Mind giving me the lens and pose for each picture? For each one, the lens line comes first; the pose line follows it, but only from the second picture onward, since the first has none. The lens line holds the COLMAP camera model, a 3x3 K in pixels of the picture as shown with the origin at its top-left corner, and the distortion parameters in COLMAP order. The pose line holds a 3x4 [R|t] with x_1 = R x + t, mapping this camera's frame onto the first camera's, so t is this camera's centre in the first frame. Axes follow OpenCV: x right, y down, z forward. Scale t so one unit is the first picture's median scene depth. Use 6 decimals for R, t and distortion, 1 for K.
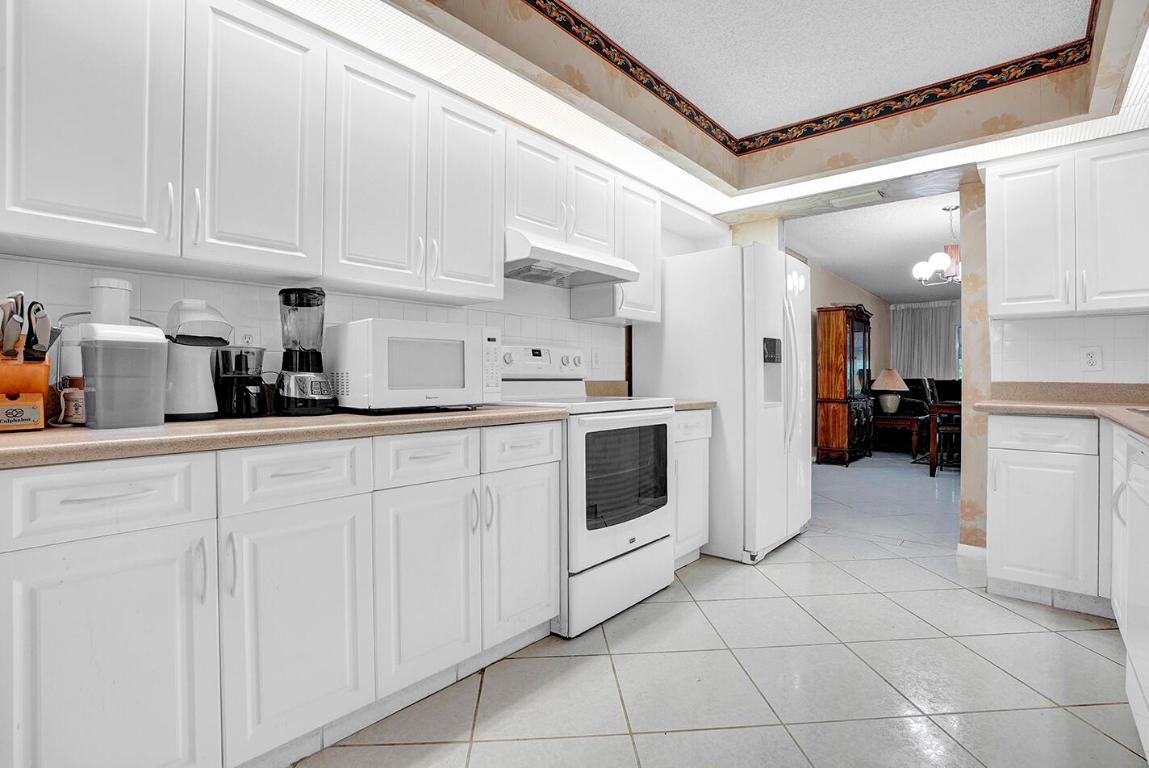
lens RADIAL K [[549.2, 0, 570.8], [0, 549.2, 377.8], [0, 0, 1]] dist [-0.068737, 0.028645]
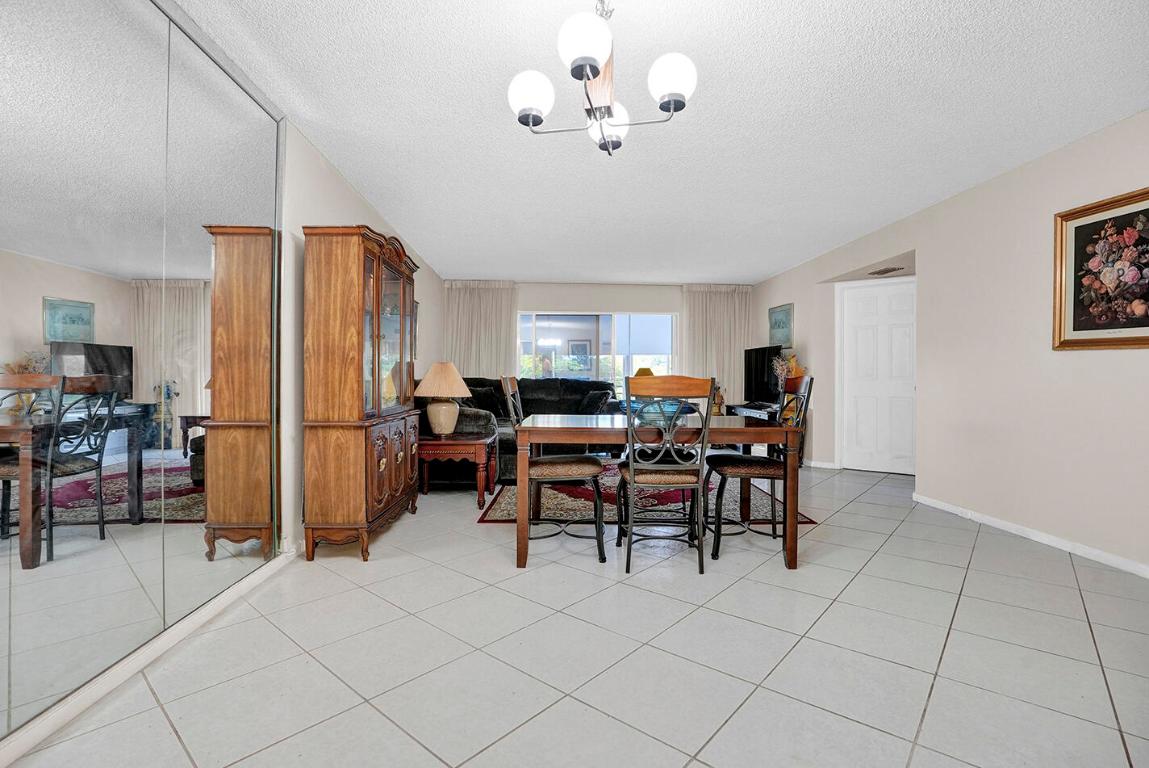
lens RADIAL K [[518.8, 0, 569.5], [0, 518.8, 379.0], [0, 0, 1]] dist [-0.000406, 0.000066]
pose [[0.707835, -0.003433, 0.706369, 0.304417], [0.002957, 0.999994, 0.001897, 0.002305], [-0.706372, 0.000746, 0.707841, 0.526742]]
